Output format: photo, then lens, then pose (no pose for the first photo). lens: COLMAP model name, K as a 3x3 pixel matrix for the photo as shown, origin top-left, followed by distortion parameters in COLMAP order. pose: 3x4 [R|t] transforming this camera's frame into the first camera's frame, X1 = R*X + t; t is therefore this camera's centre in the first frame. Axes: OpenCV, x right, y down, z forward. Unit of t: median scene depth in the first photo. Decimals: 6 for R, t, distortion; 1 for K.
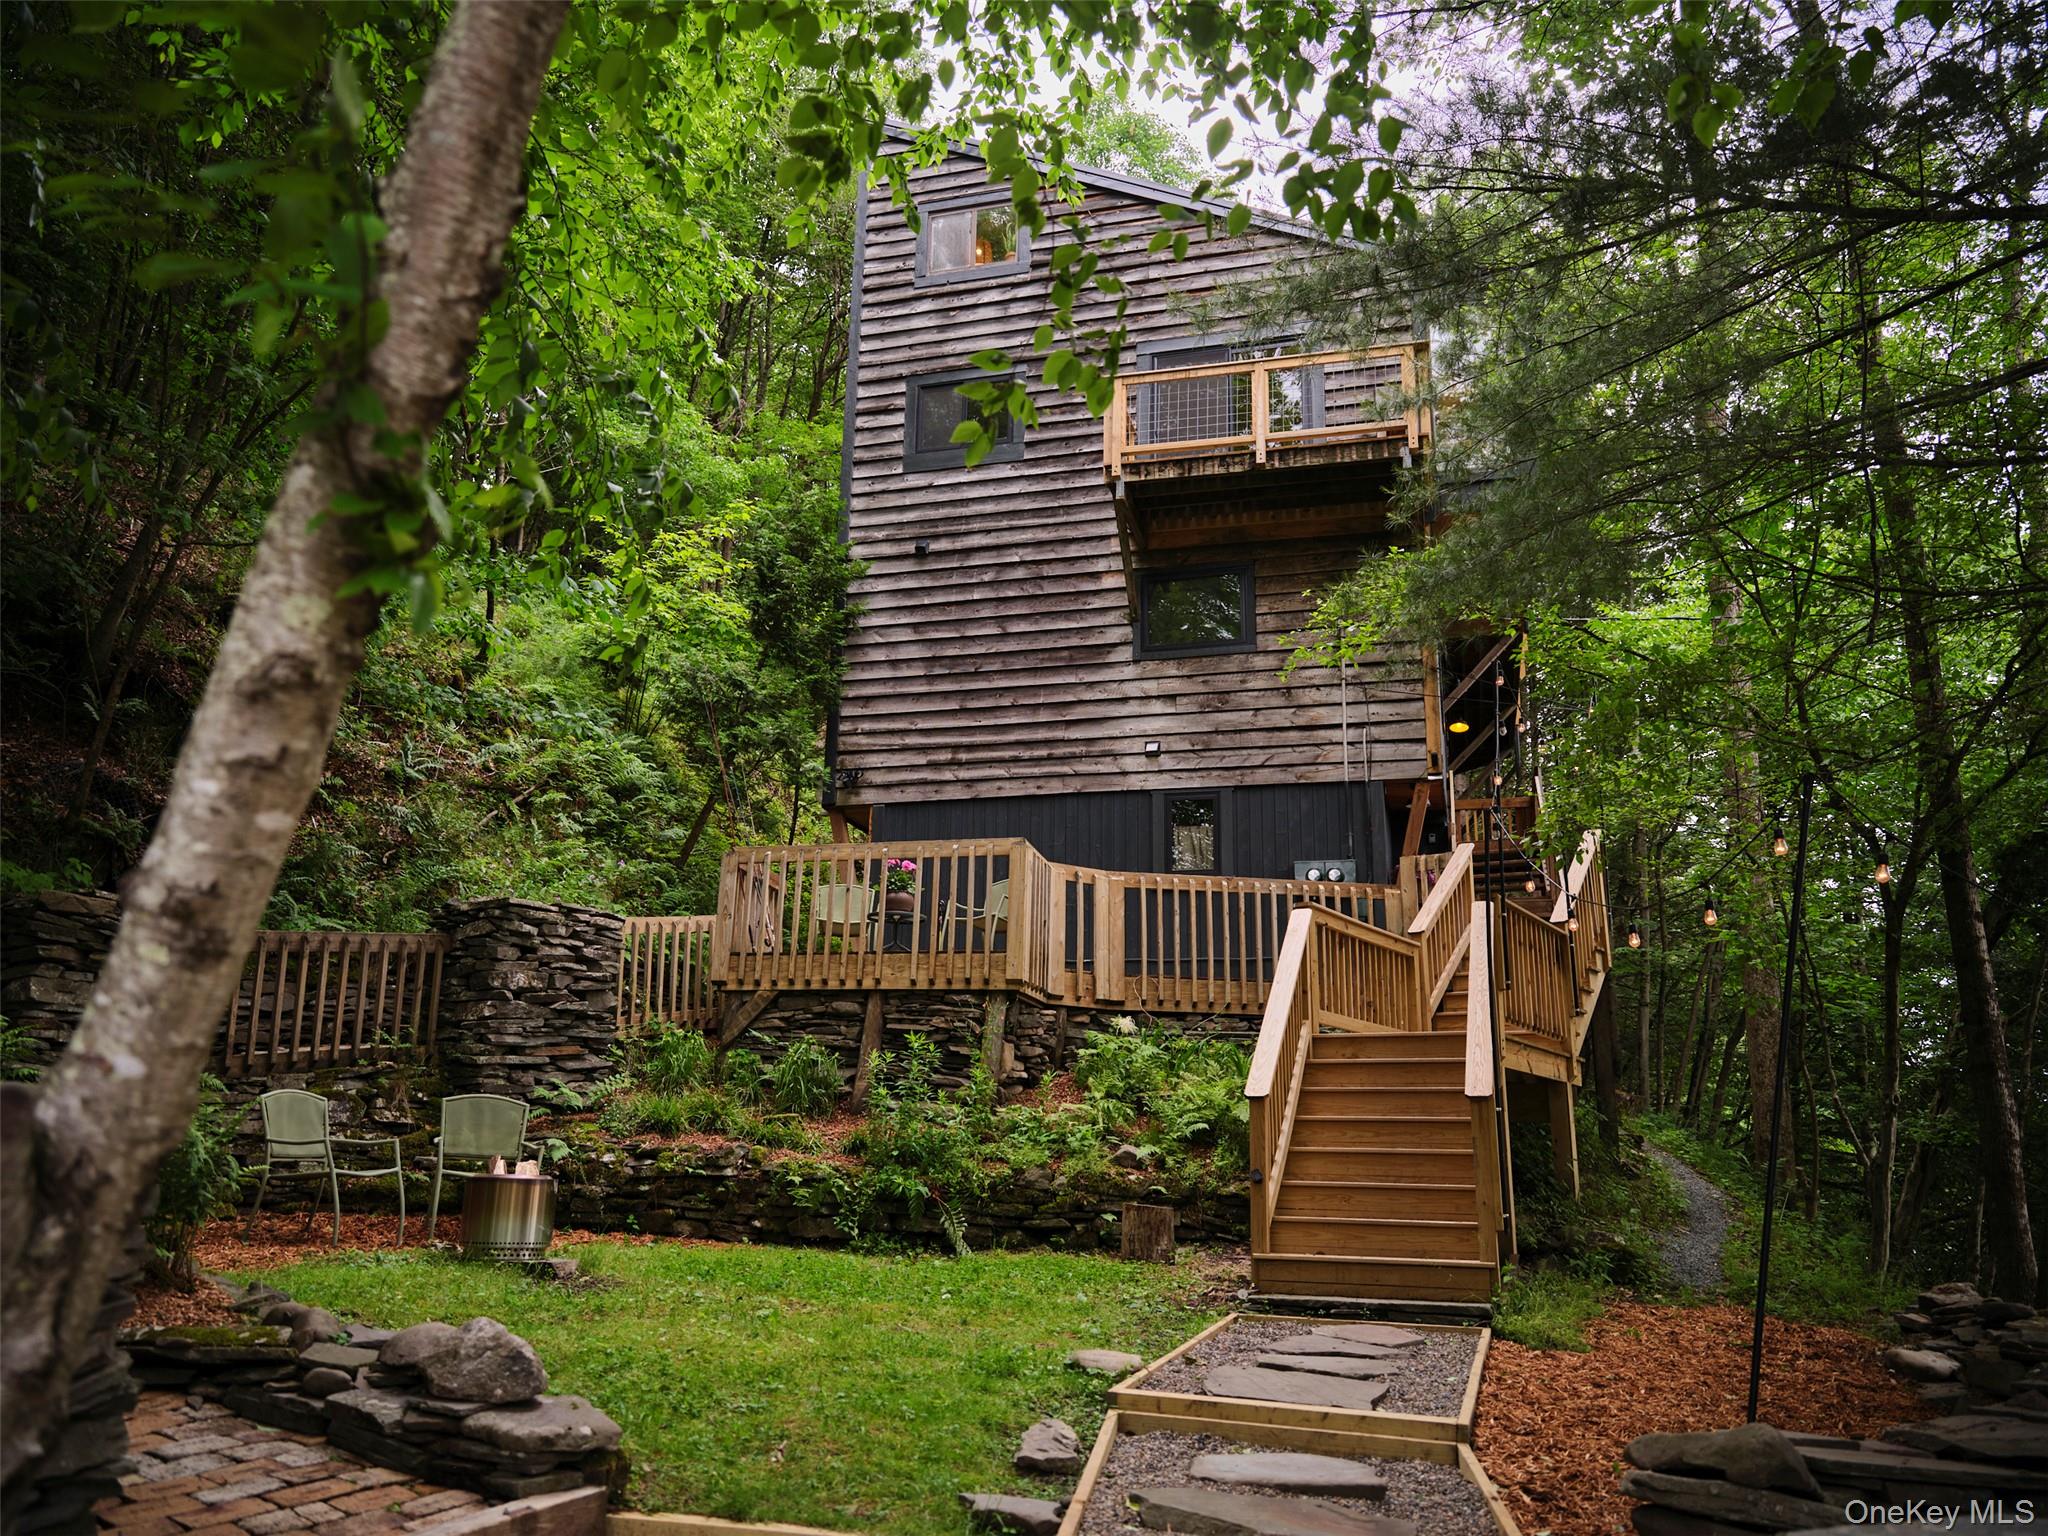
lens RADIAL K [[1499.7, 0, 1024.0], [0, 1499.7, 769.8], [0, 0, 1]] dist [0.004297, 0.002436]
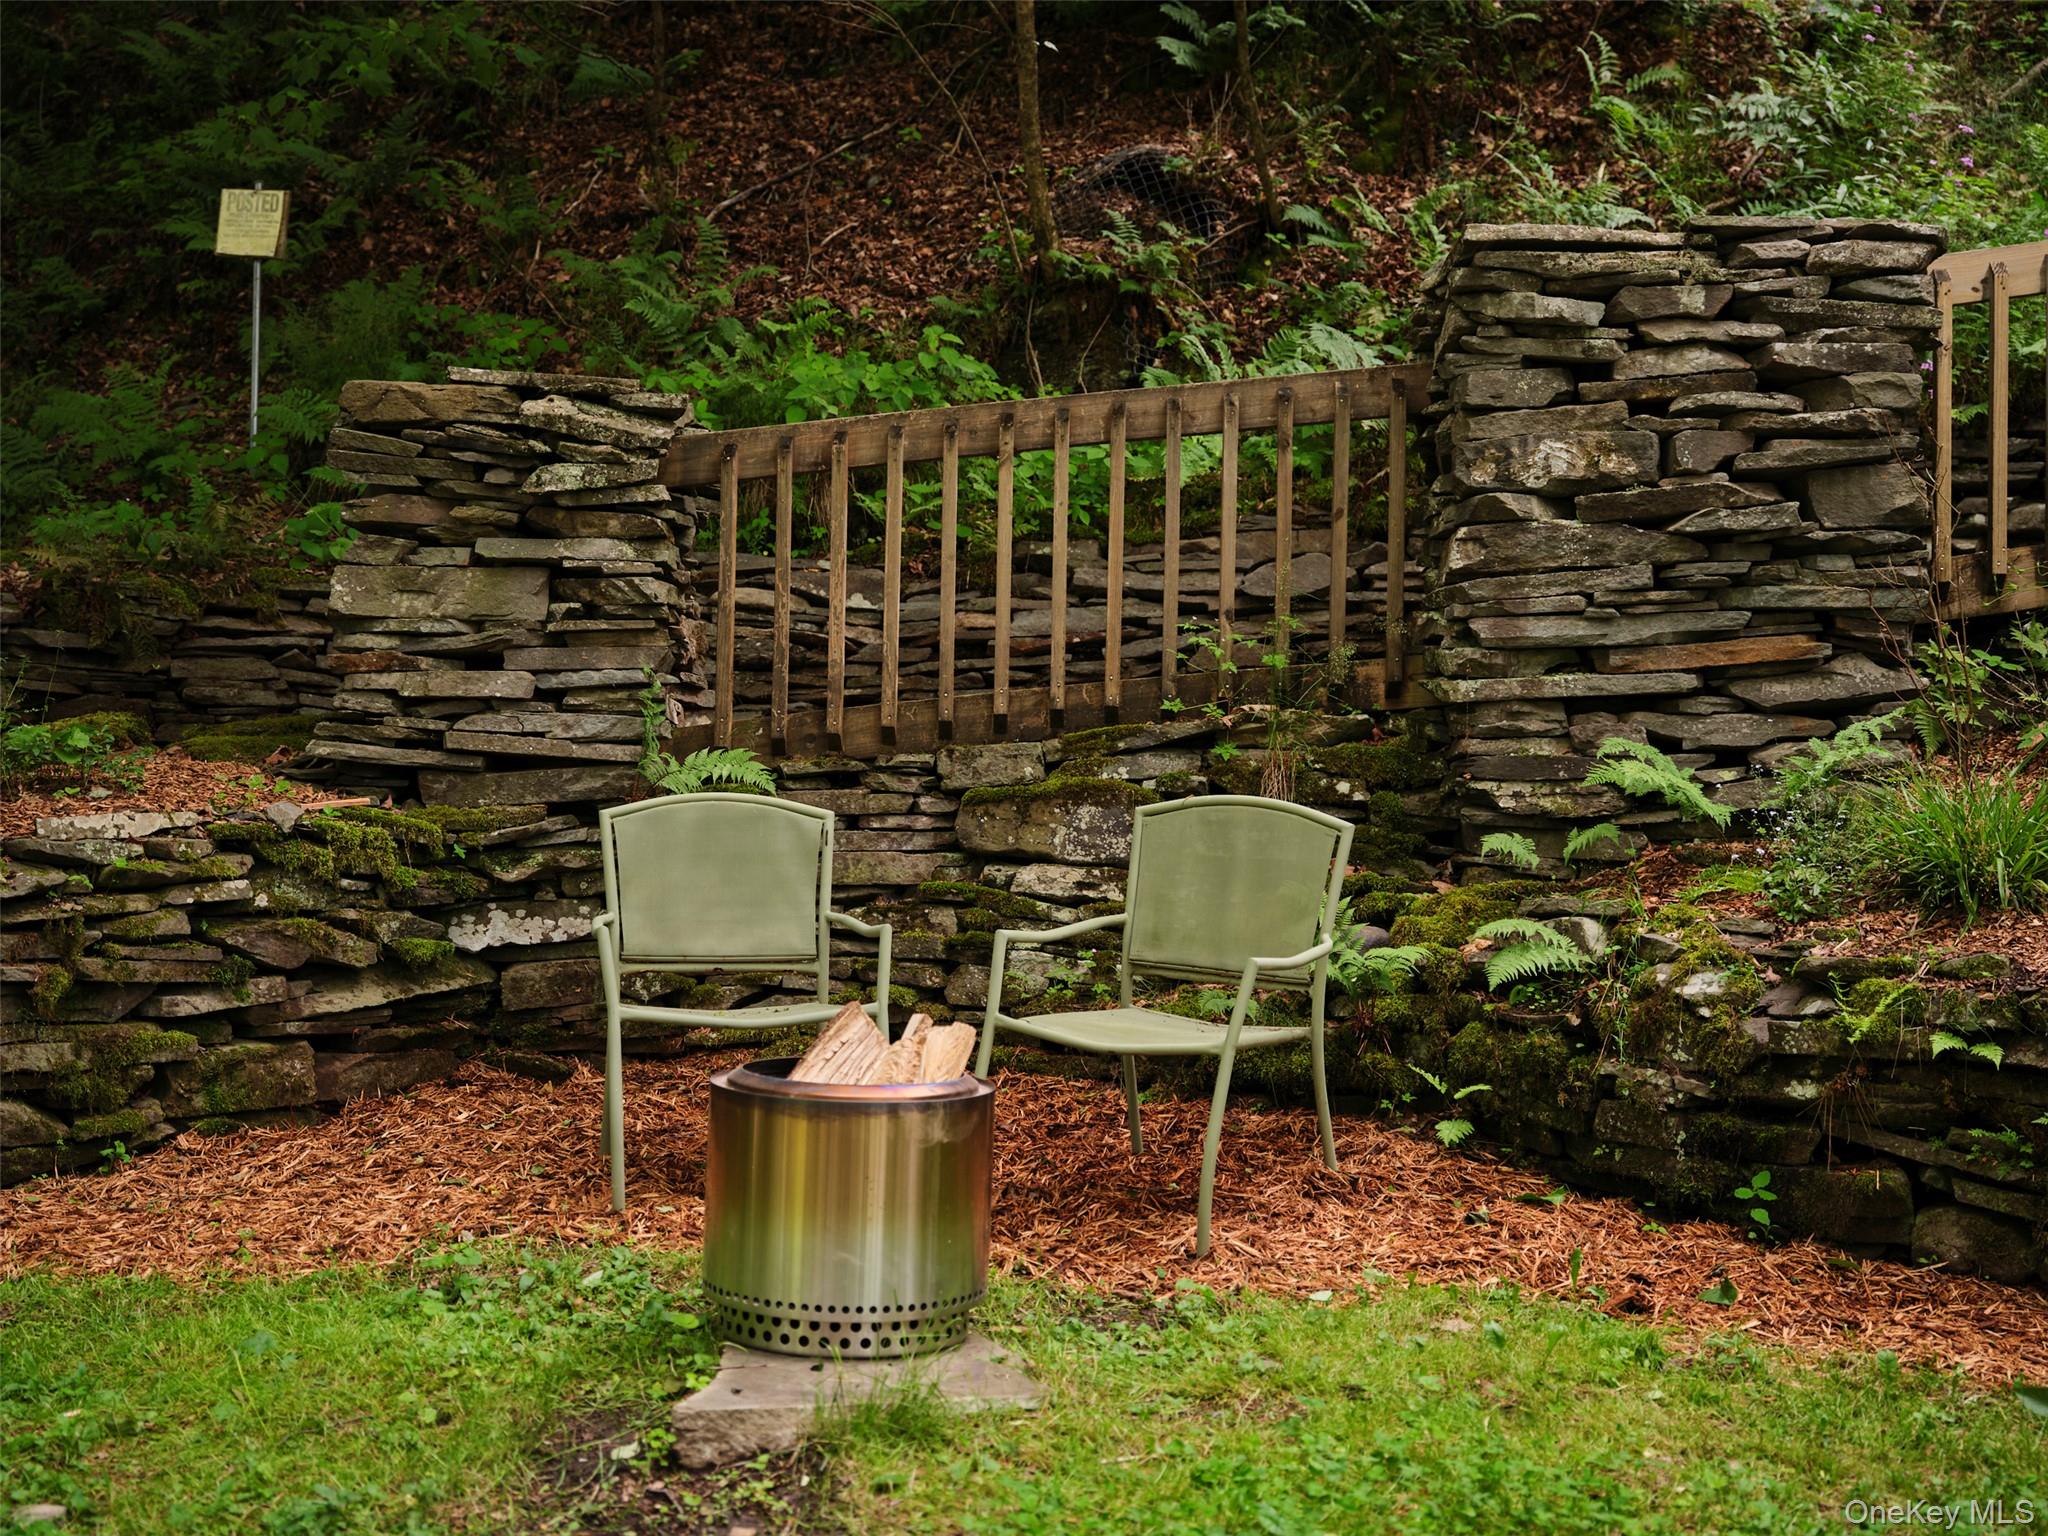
lens RADIAL K [[2394.6, 0, 1024.2], [0, 2394.6, 766.4], [0, 0, 1]] dist [-0.000224, 0.000000]
pose [[0.510376, -0.005260, -0.859935, 0.074857], [0.205090, 0.971871, 0.115777, 0.117958], [0.835137, -0.235454, 0.497098, 0.596969]]
